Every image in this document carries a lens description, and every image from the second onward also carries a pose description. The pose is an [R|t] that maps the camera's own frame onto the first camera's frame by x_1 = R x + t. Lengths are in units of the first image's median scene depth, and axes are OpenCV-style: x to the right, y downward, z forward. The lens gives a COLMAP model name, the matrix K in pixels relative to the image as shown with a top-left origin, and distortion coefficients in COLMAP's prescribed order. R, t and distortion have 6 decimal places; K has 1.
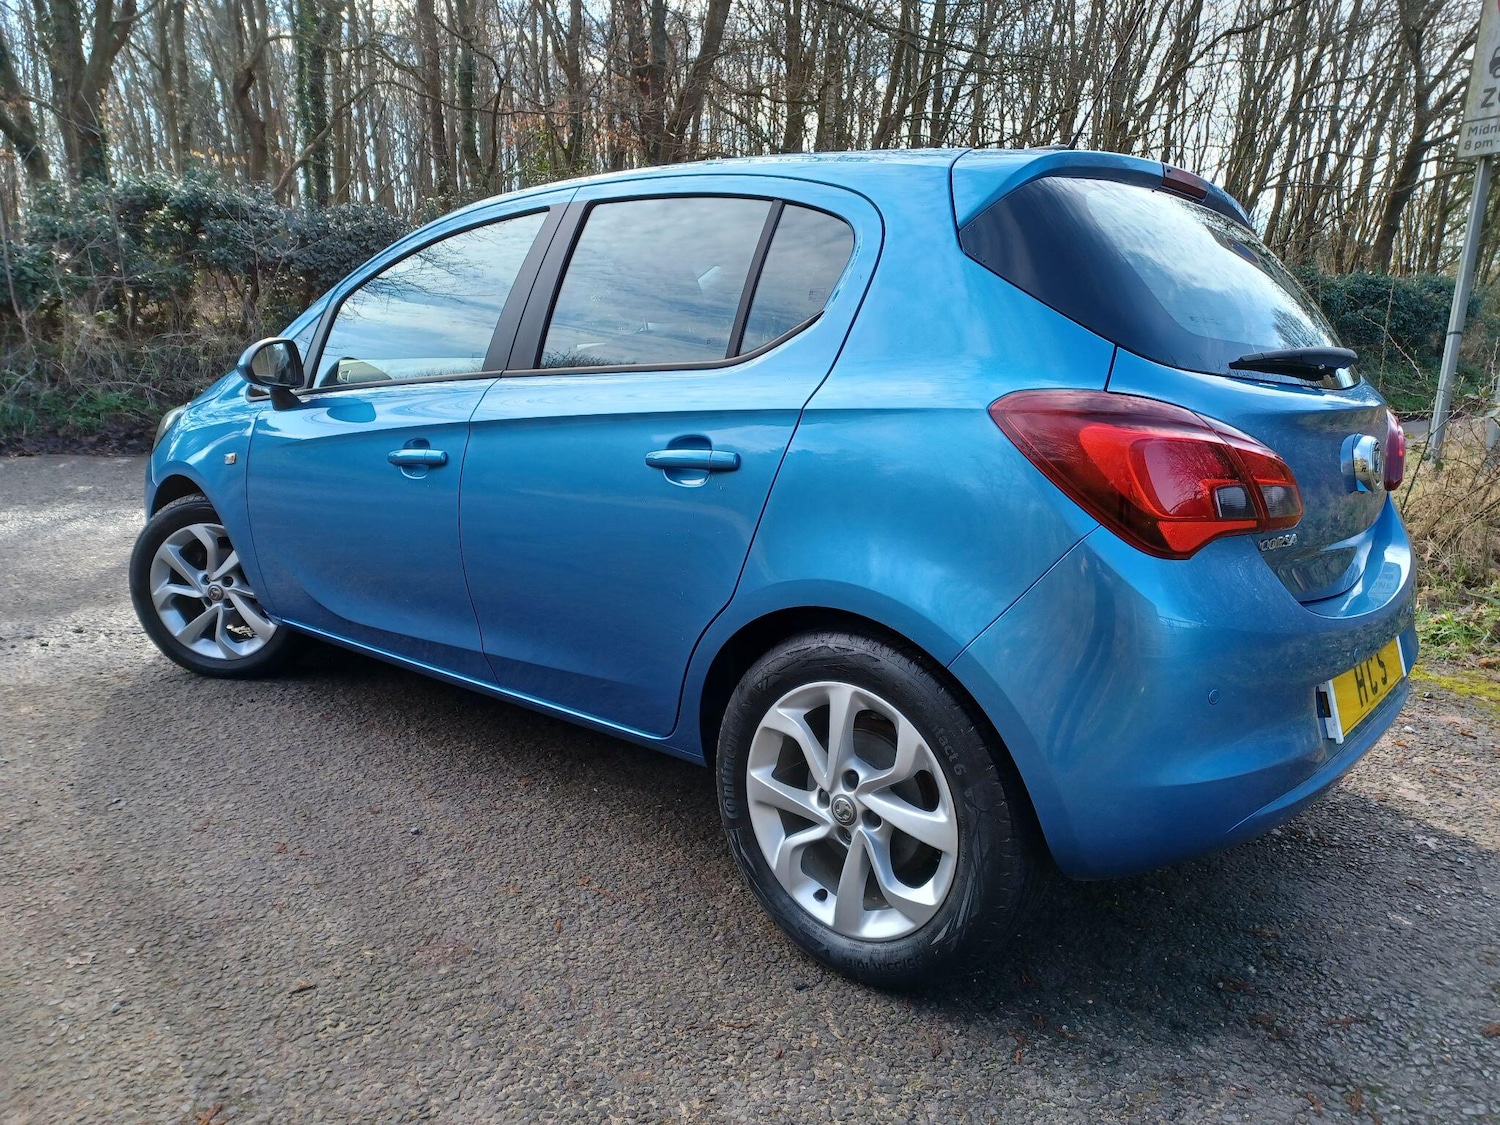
lens RADIAL K [[1044.6, 0, 750.0], [0, 1044.6, 562.5], [0, 0, 1]] dist [0.029888, 0.000116]
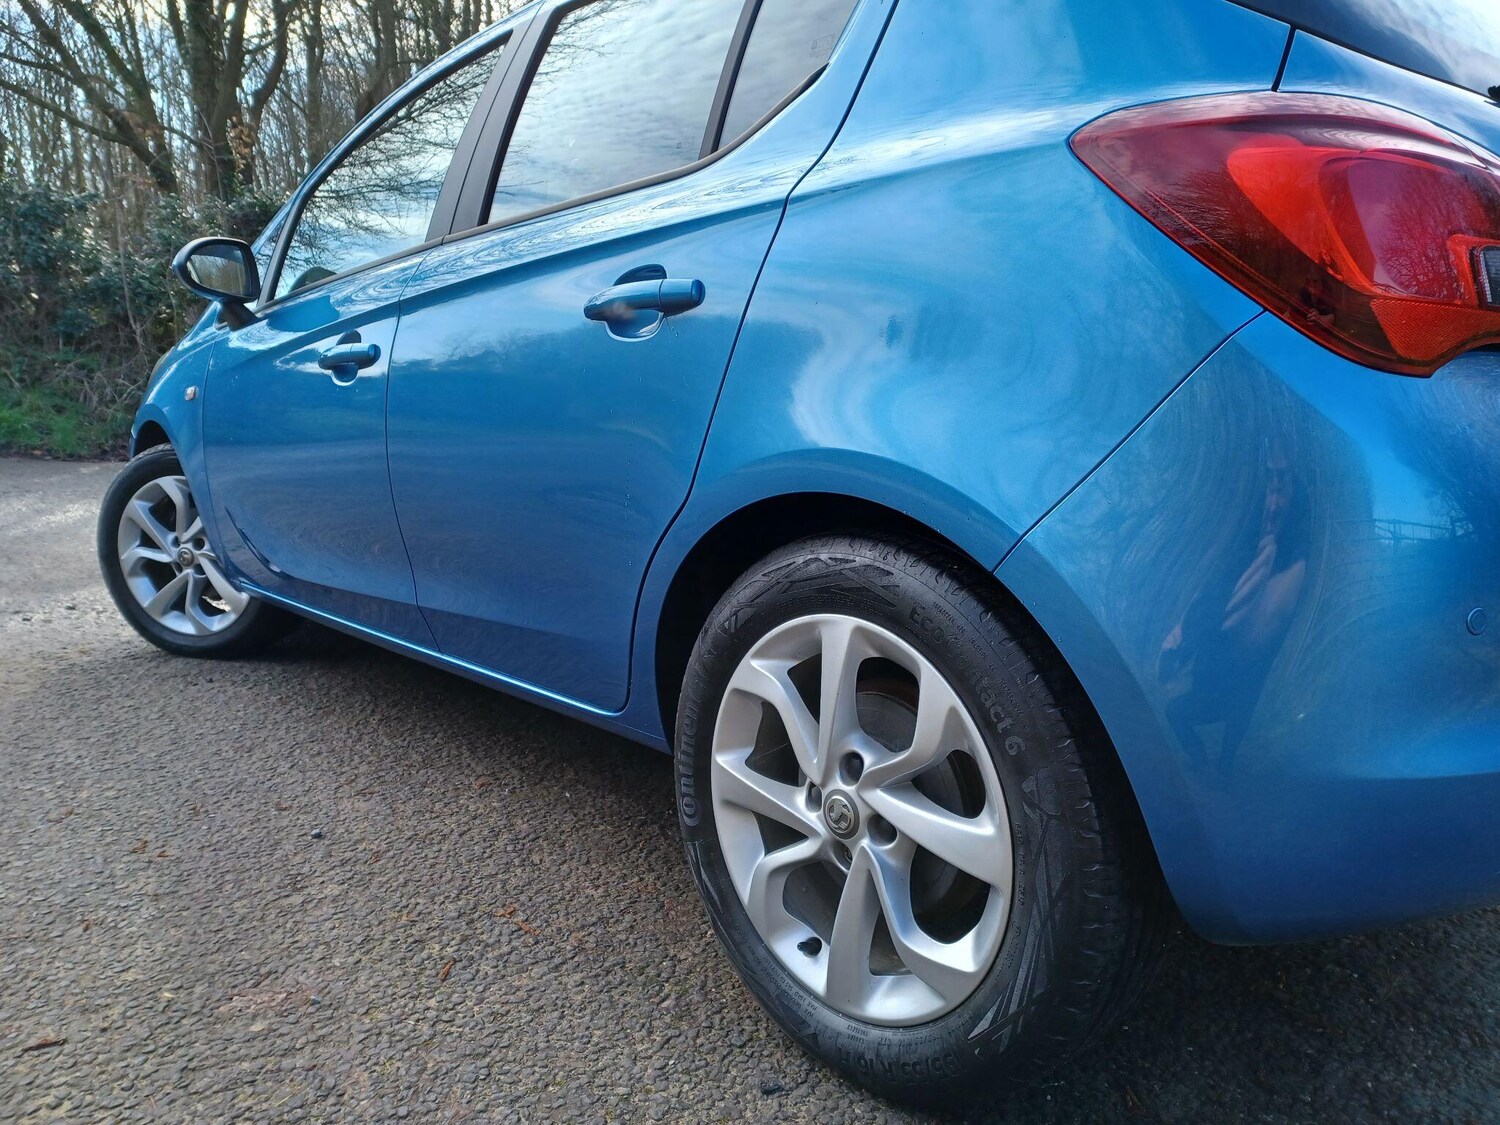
lens RADIAL K [[1068.1, 0, 752.8], [0, 1068.1, 553.3], [0, 0, 1]] dist [0.002652, 0.027668]
pose [[0.993662, 0.016243, -0.111232, 0.100175], [-0.021414, 0.998737, -0.045454, 0.100935], [0.110353, 0.047548, 0.992754, 0.315447]]
